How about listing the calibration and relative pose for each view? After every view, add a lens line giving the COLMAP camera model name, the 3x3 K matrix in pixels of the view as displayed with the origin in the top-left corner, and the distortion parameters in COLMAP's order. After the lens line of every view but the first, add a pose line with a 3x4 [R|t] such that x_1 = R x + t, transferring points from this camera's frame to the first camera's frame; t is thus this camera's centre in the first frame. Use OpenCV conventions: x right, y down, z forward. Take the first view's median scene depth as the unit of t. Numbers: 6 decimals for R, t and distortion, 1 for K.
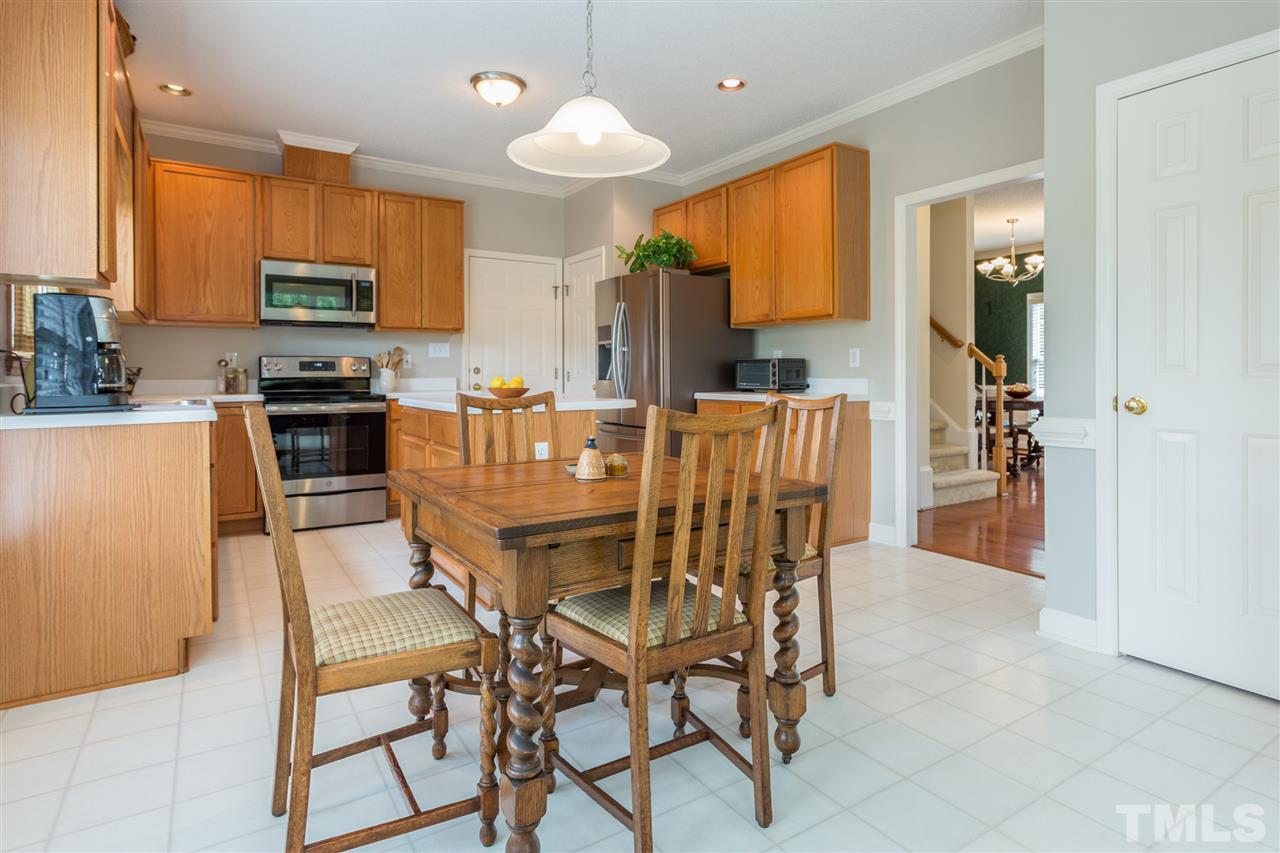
lens RADIAL K [[686.4, 0, 651.6], [0, 686.4, 375.9], [0, 0, 1]] dist [0.005663, 0.001972]
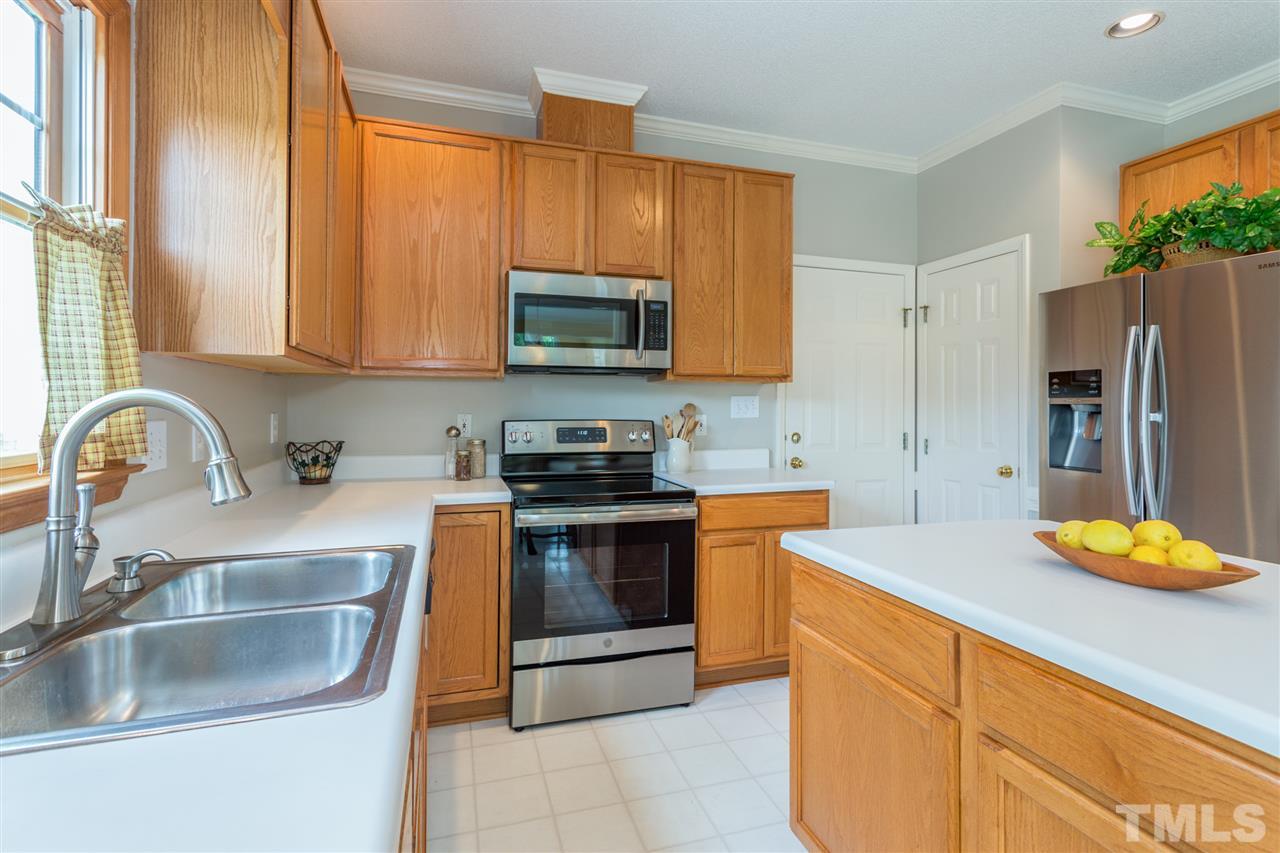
lens RADIAL K [[635.6, 0, 652.5], [0, 635.6, 397.4], [0, 0, 1]] dist [-0.002958, -0.000488]
pose [[0.966254, 0.005605, -0.257531, -0.273399], [-0.010041, 0.999823, -0.015911, -0.042102], [0.257397, 0.017960, 0.966139, 0.446519]]
